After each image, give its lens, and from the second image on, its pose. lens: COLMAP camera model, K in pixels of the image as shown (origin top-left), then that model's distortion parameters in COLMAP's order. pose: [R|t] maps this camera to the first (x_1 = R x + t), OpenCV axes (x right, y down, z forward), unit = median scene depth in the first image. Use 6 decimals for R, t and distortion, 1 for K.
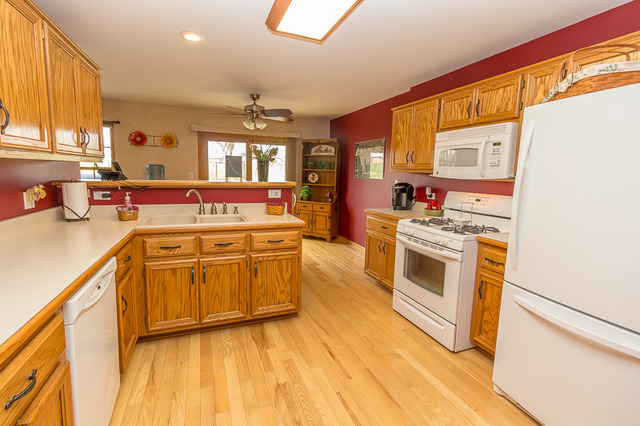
lens RADIAL K [[293.1, 0, 321.0], [0, 293.1, 207.2], [0, 0, 1]] dist [0.002820, -0.000372]
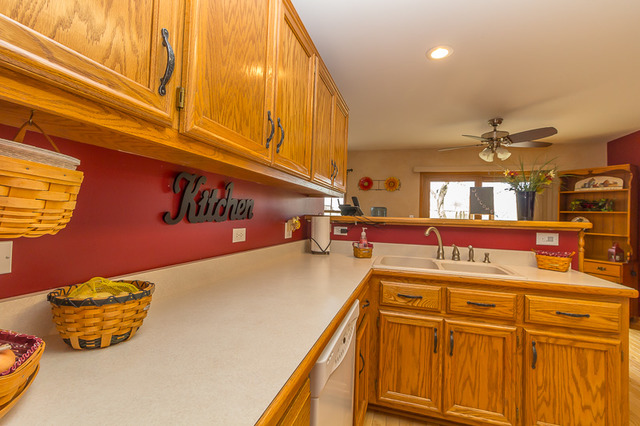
lens RADIAL K [[293.1, 0, 319.6], [0, 293.1, 208.8], [0, 0, 1]] dist [0.002820, -0.000372]
pose [[0.781681, -0.016912, -0.623449, -0.180236], [-0.084964, 0.987425, -0.133315, 0.025323], [0.617863, 0.157181, 0.770415, 0.177768]]
